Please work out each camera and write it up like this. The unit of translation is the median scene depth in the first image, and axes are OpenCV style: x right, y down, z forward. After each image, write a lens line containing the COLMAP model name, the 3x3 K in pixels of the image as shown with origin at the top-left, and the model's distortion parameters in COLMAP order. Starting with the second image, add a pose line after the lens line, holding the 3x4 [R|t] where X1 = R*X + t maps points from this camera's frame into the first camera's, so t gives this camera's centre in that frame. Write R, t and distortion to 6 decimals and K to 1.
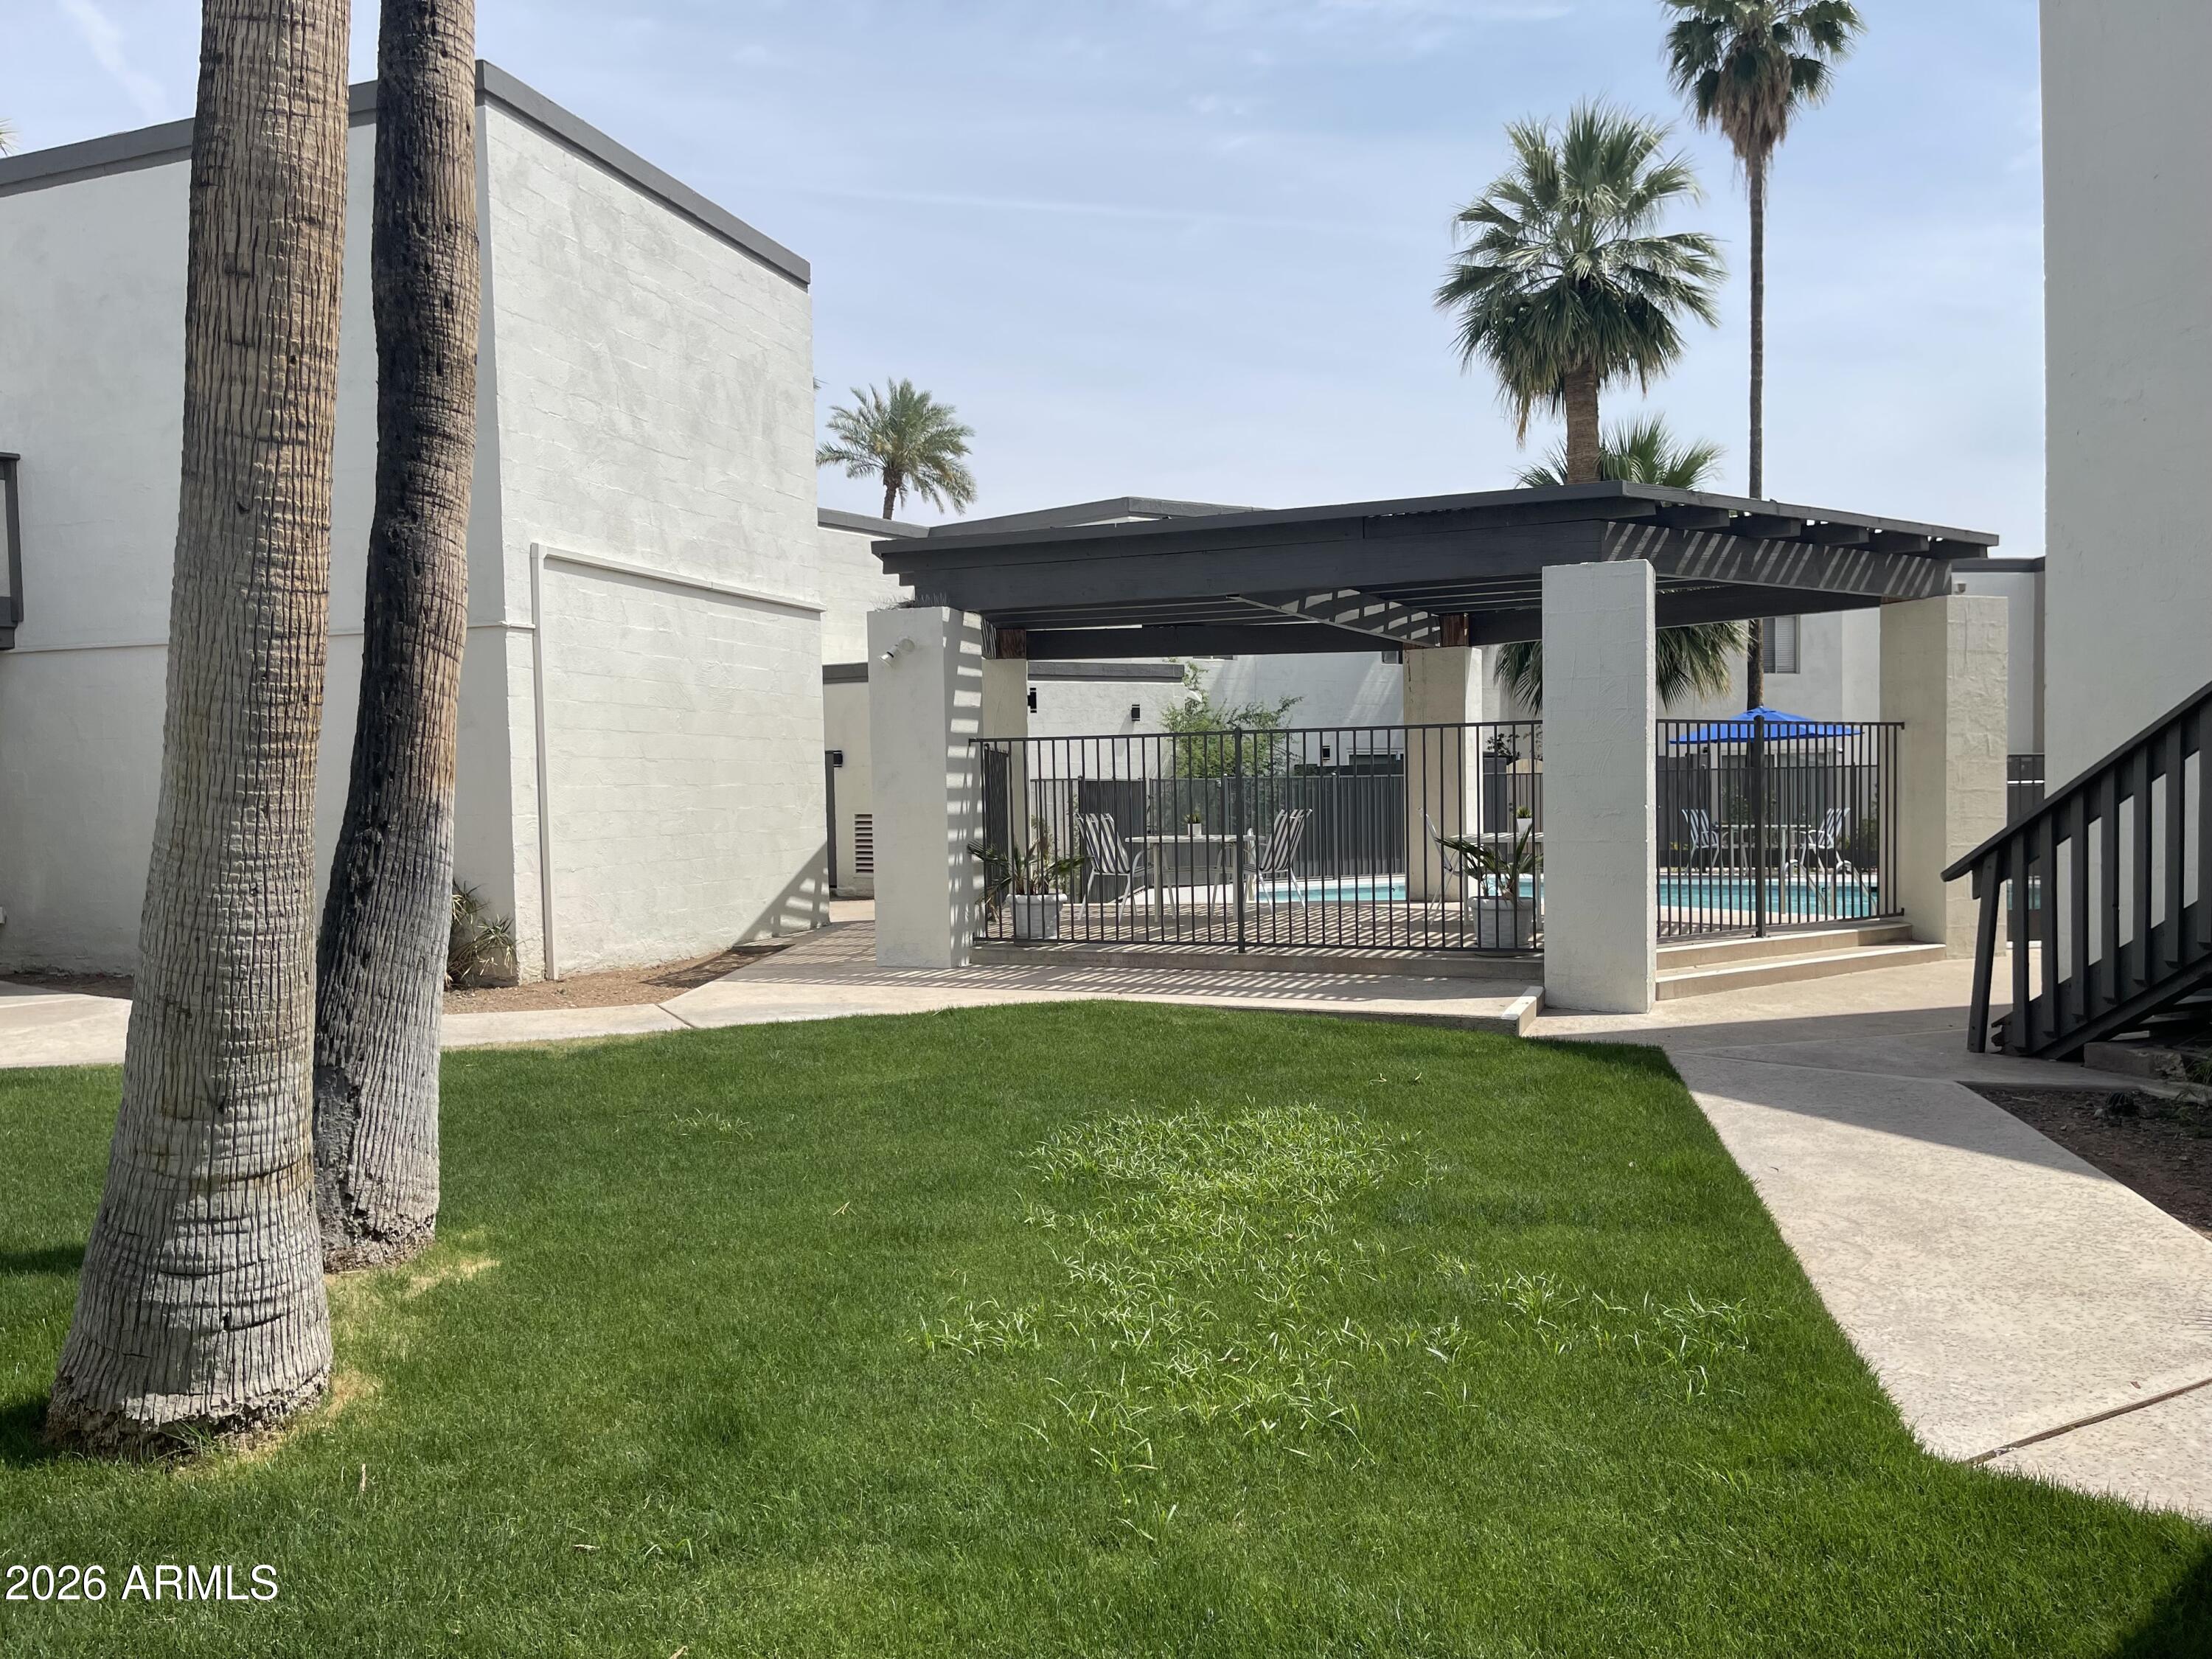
lens RADIAL K [[1608.2, 0, 1106.8], [0, 1608.2, 828.6], [0, 0, 1]] dist [-0.001532, -0.000564]
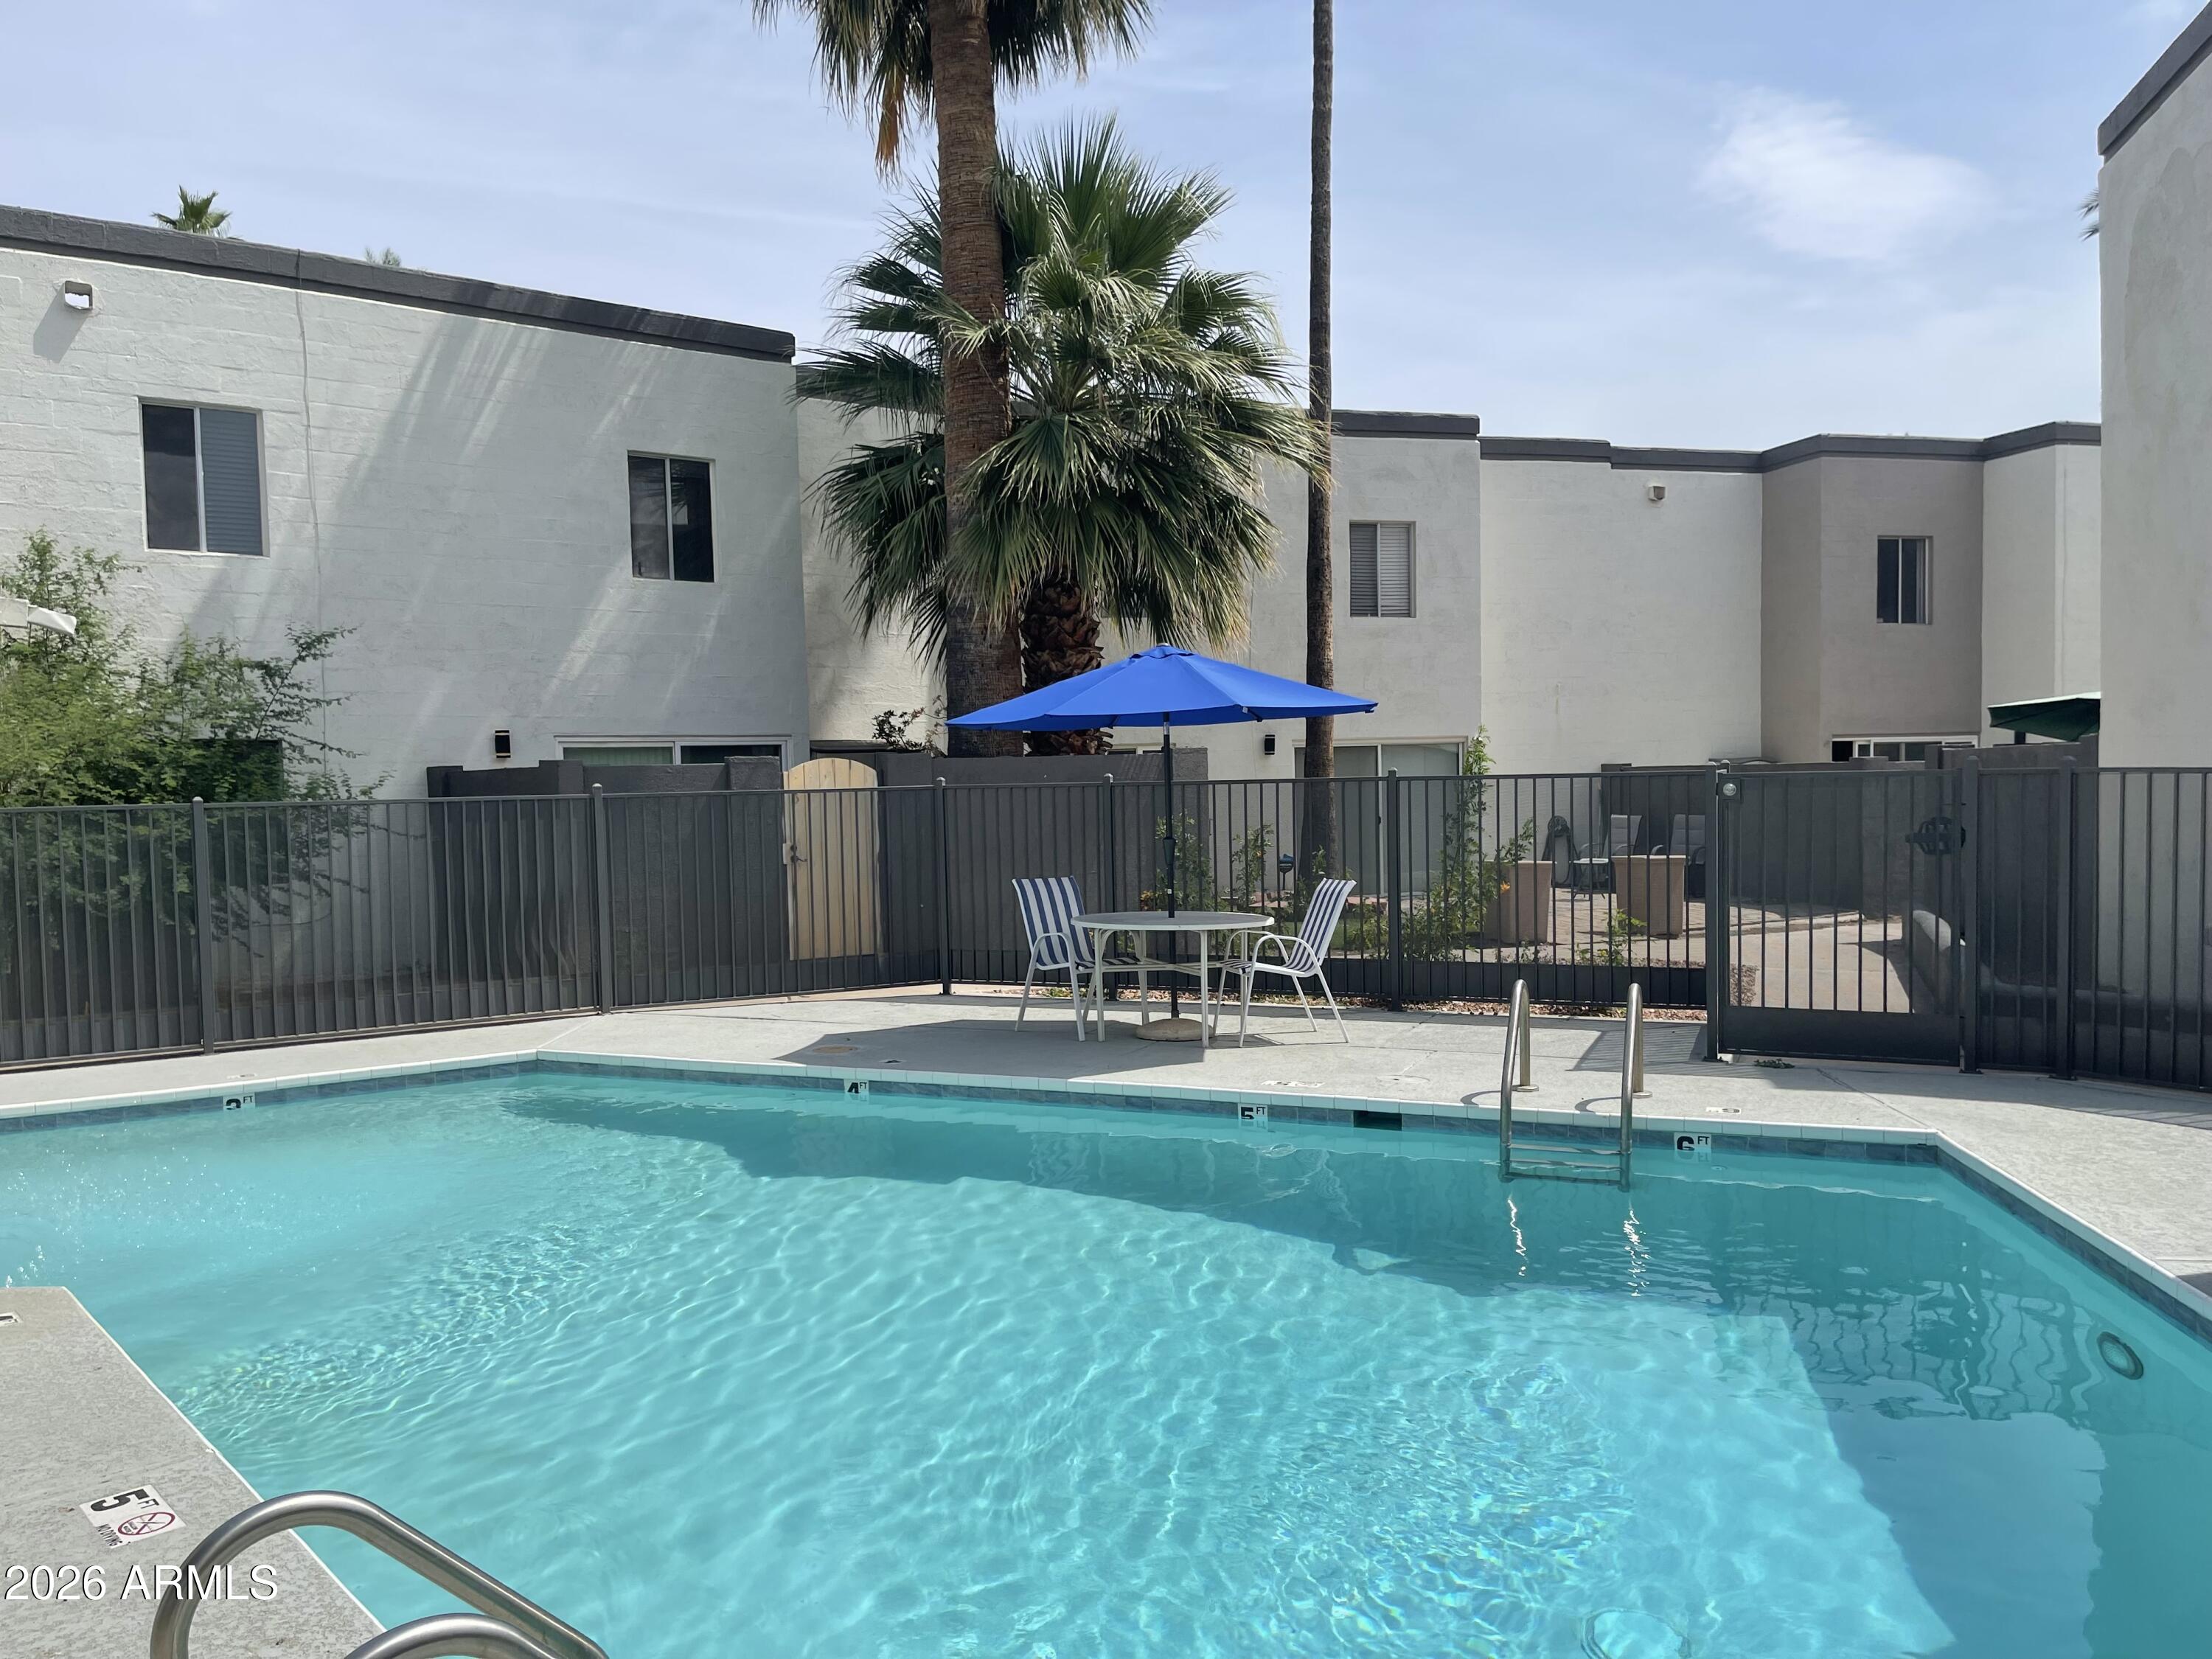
lens RADIAL K [[1608.2, 0, 1105.8], [0, 1608.2, 823.9], [0, 0, 1]] dist [-0.001532, -0.000564]
pose [[0.990489, -0.003139, 0.137553, 0.258364], [0.001428, 0.999920, 0.012542, -0.026762], [-0.137581, -0.012227, 0.990415, 0.449888]]
